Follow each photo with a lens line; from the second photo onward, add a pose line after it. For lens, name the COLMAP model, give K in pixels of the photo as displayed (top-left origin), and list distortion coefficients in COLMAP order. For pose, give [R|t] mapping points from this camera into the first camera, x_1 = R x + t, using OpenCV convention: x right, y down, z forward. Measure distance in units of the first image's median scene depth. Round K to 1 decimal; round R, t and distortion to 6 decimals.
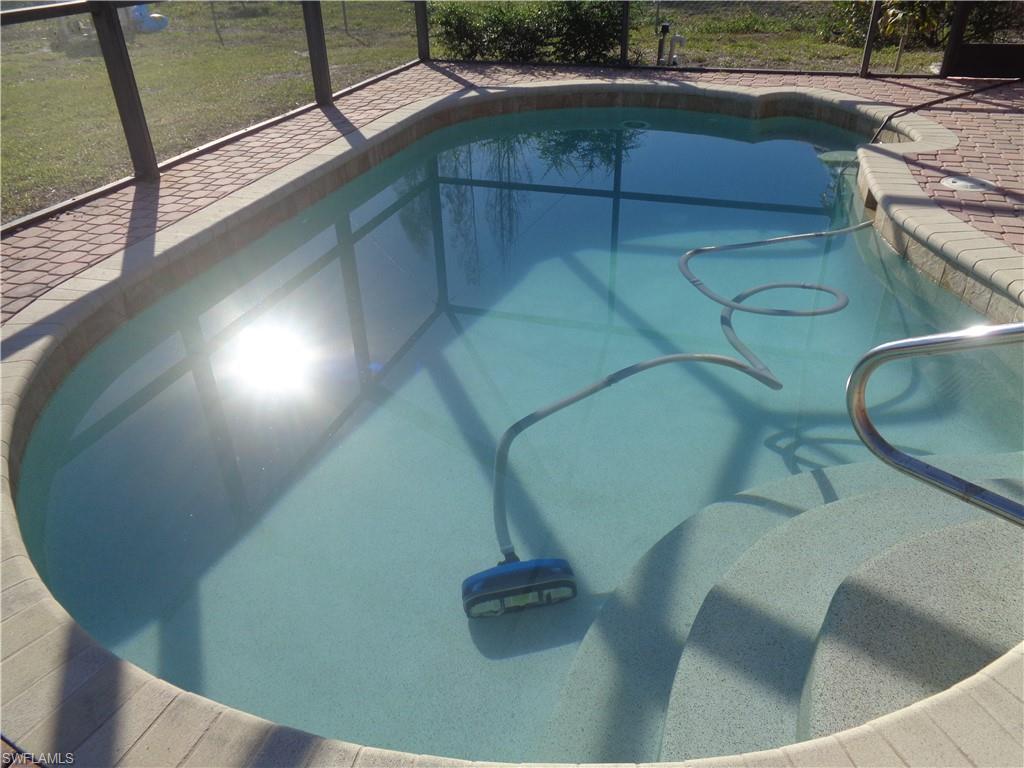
lens RADIAL K [[768.0, 0, 514.3], [0, 768.0, 375.2], [0, 0, 1]] dist [0.011966, 0.004277]
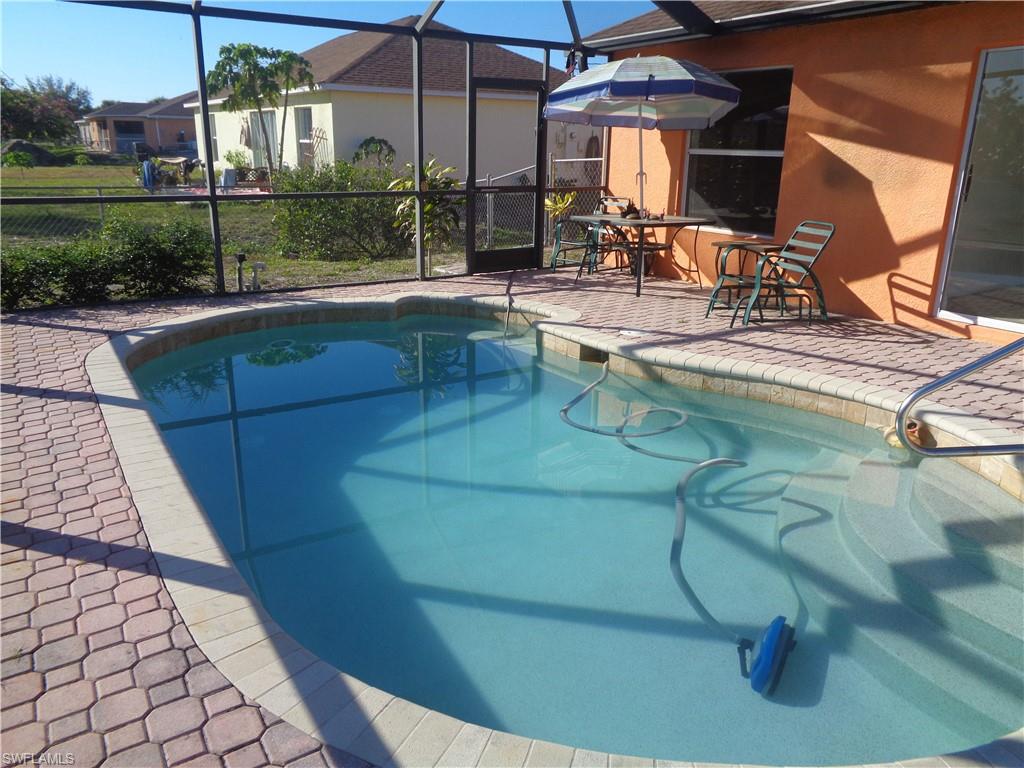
lens RADIAL K [[768.0, 0, 520.9], [0, 768.0, 390.0], [0, 0, 1]] dist [0.011966, 0.004277]
pose [[0.575198, -0.207910, 0.791151, -0.557837], [0.386694, 0.921383, -0.039008, -0.109093], [-0.720843, 0.328371, 0.610376, 0.158544]]
